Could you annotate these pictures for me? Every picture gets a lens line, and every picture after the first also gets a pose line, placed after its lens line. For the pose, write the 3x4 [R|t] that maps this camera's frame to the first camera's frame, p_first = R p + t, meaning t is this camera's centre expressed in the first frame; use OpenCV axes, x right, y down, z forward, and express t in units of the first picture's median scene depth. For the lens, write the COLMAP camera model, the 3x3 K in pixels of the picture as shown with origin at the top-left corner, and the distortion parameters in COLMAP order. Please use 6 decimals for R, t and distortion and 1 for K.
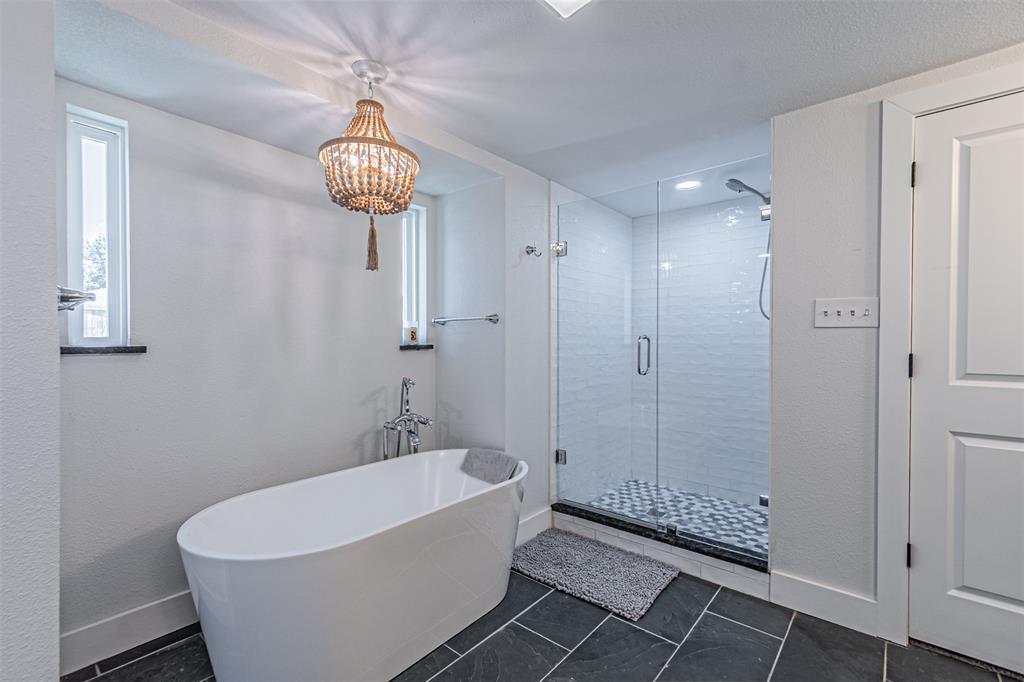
lens RADIAL K [[444.4, 0, 508.4], [0, 444.4, 346.8], [0, 0, 1]] dist [0.002285, 0.000017]
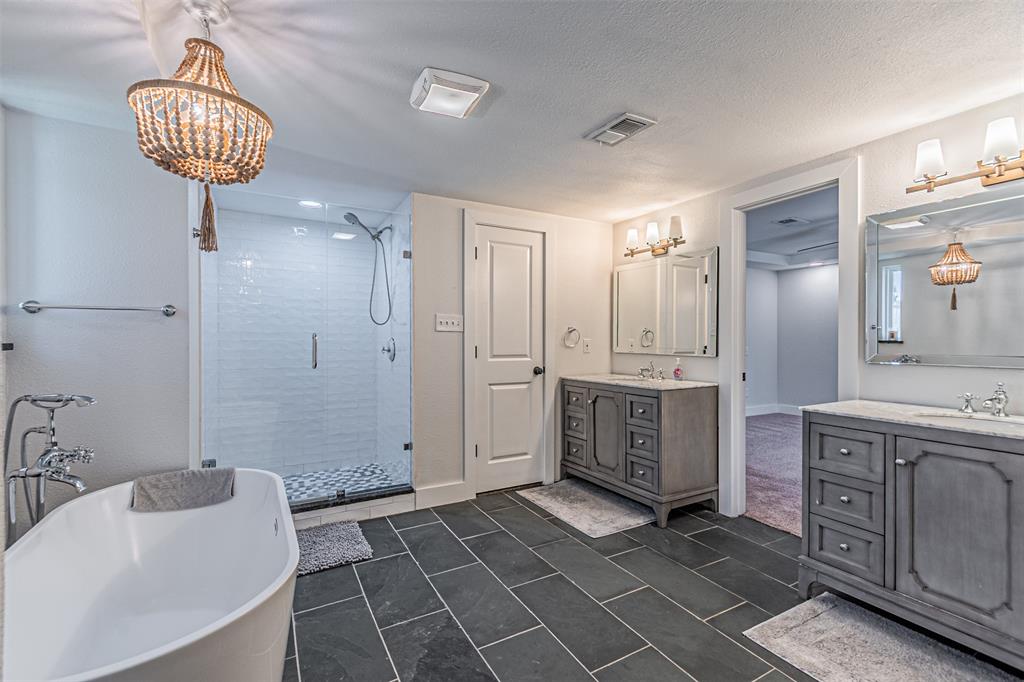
lens RADIAL K [[442.5, 0, 506.8], [0, 442.5, 341.3], [0, 0, 1]] dist [0.000876, 0.000006]
pose [[0.350391, -0.004191, 0.936594, -0.603846], [0.008745, 0.999961, 0.001203, -0.003814], [-0.936563, 0.007769, 0.350414, 0.144916]]
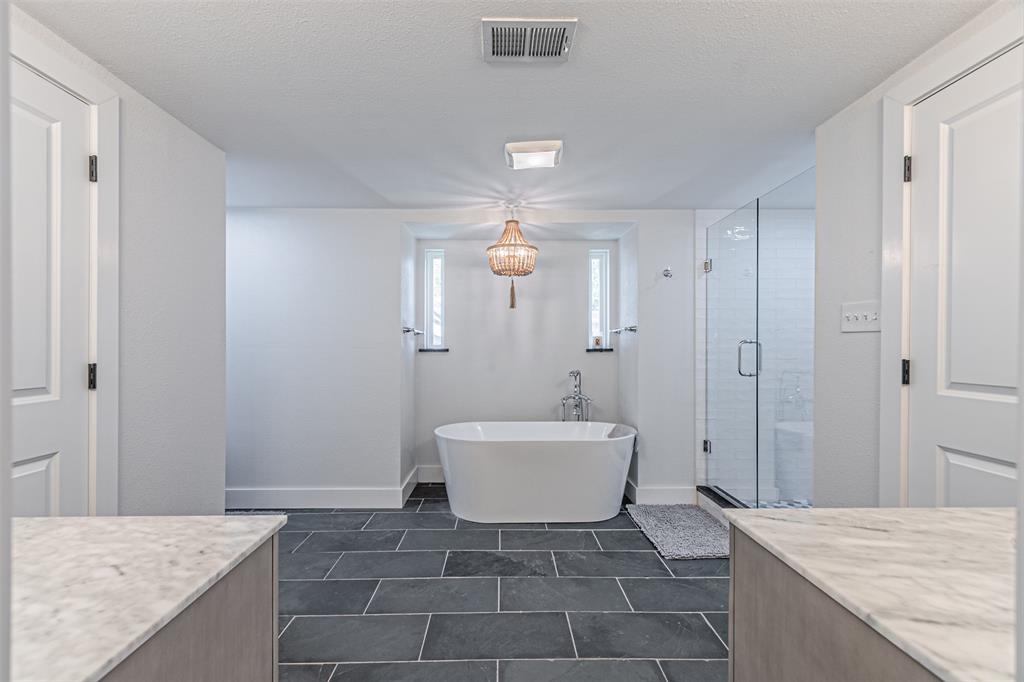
lens RADIAL K [[444.4, 0, 508.4], [0, 444.4, 346.8], [0, 0, 1]] dist [0.002285, 0.000017]
pose [[0.663767, 0.000850, -0.747939, 0.752136], [-0.007339, 0.999959, -0.005377, -0.000092], [0.747903, 0.009059, 0.663746, -0.178540]]
